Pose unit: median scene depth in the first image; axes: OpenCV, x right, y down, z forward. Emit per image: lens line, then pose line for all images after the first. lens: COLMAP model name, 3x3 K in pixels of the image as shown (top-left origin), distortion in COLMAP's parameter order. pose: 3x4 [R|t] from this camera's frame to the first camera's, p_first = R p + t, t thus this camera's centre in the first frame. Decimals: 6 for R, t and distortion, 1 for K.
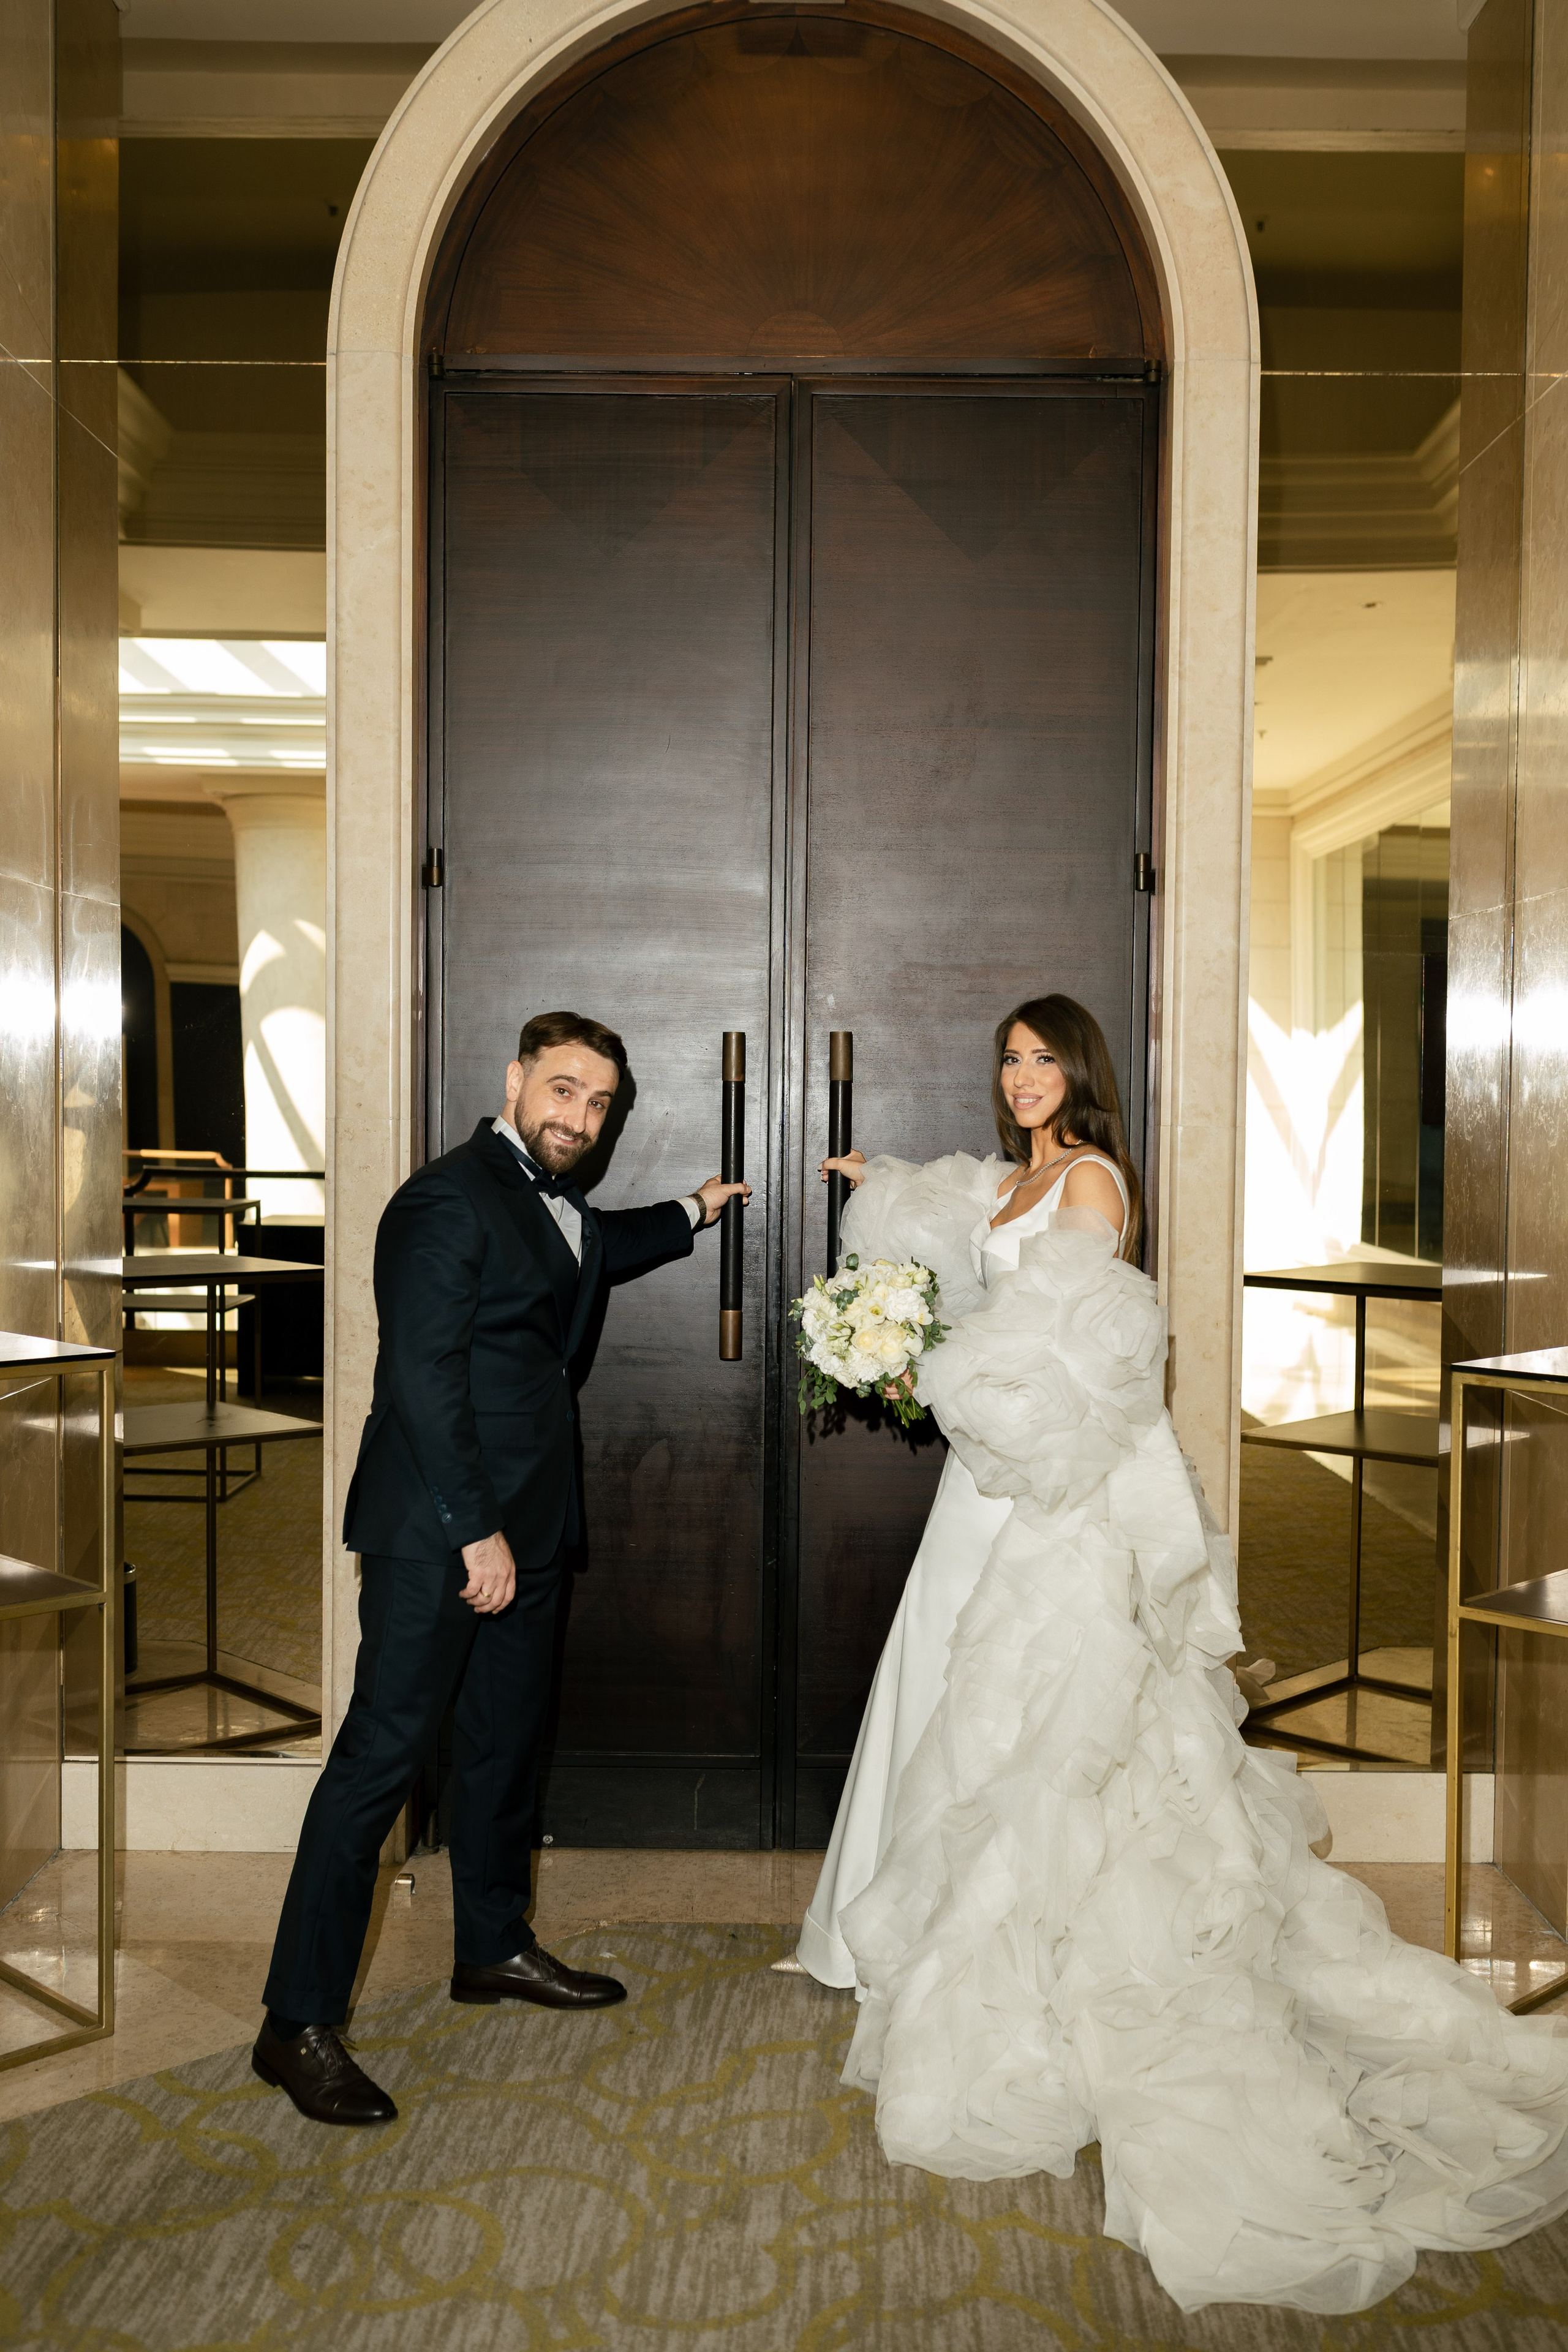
lens RADIAL K [[2366.6, 0, 784.0], [0, 2366.6, 1176.0], [0, 0, 1]] dist [0.000080, 0.011975]
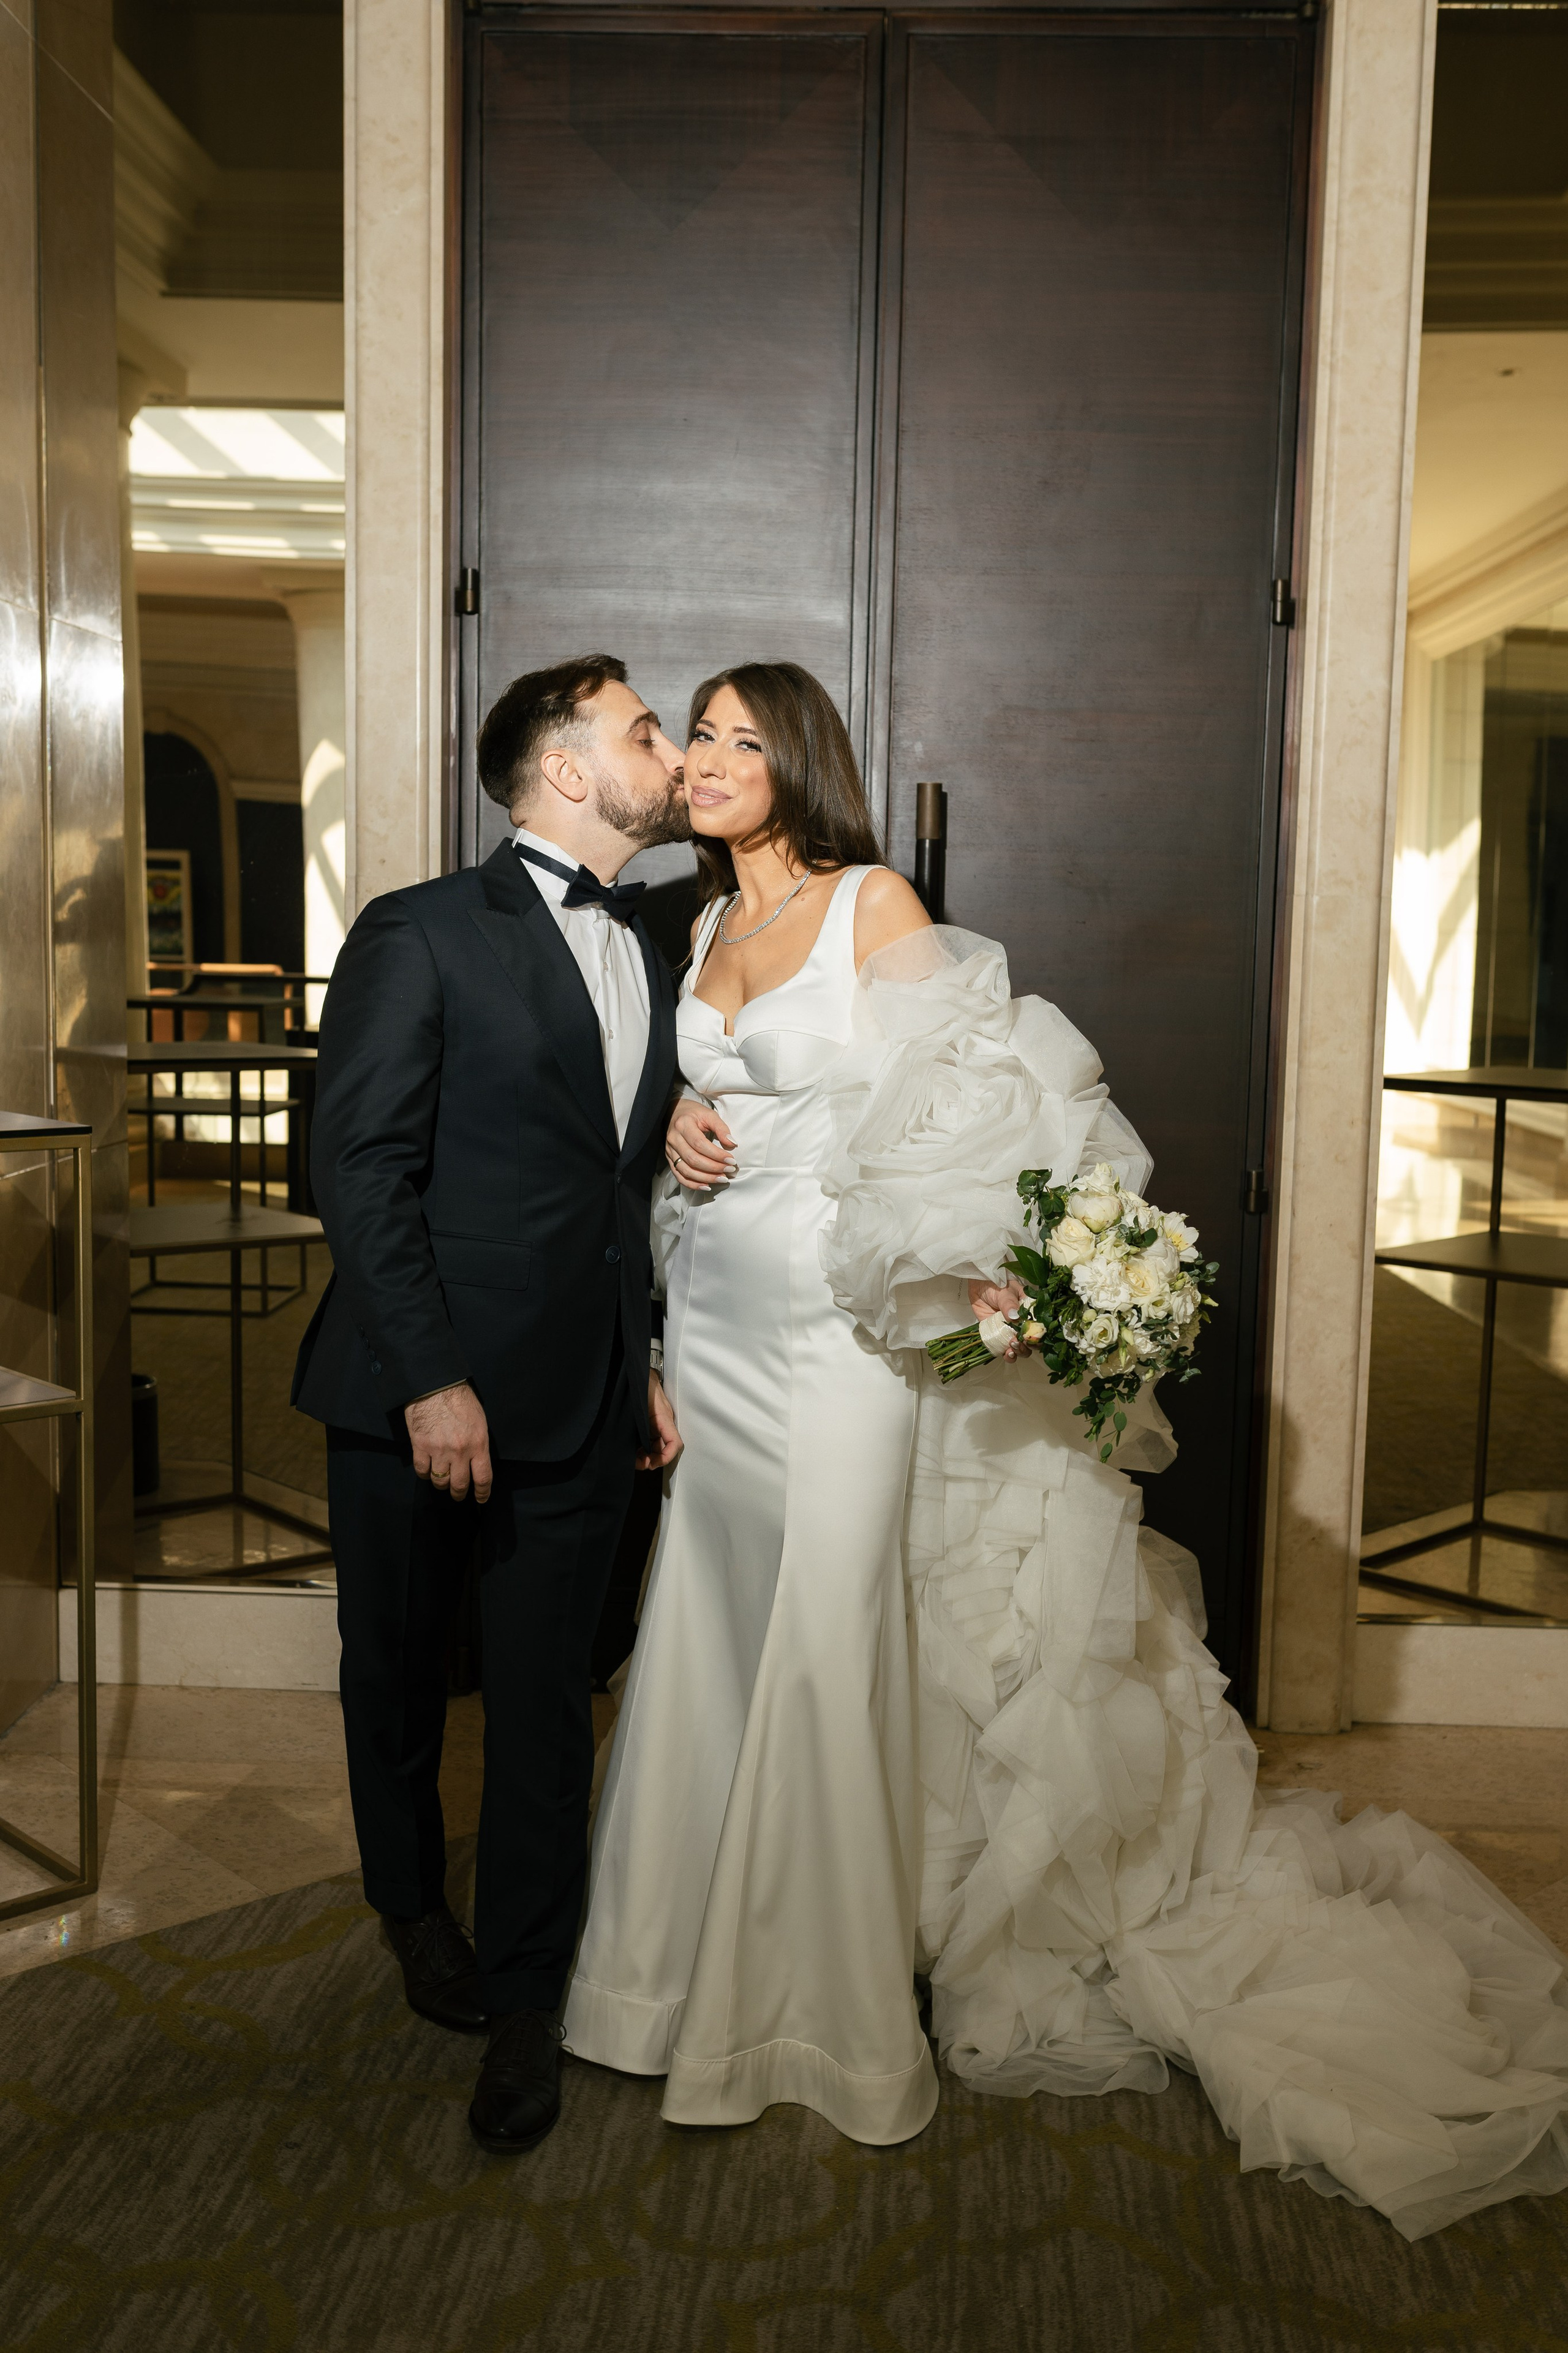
lens RADIAL K [[2410.8, 0, 788.4], [0, 2410.8, 1172.2], [0, 0, 1]] dist [0.000680, 0.009404]
pose [[0.999450, 0.014308, -0.029927, 0.000625], [-0.012212, 0.997537, 0.069076, 0.022012], [0.030842, -0.068672, 0.997162, 0.100755]]
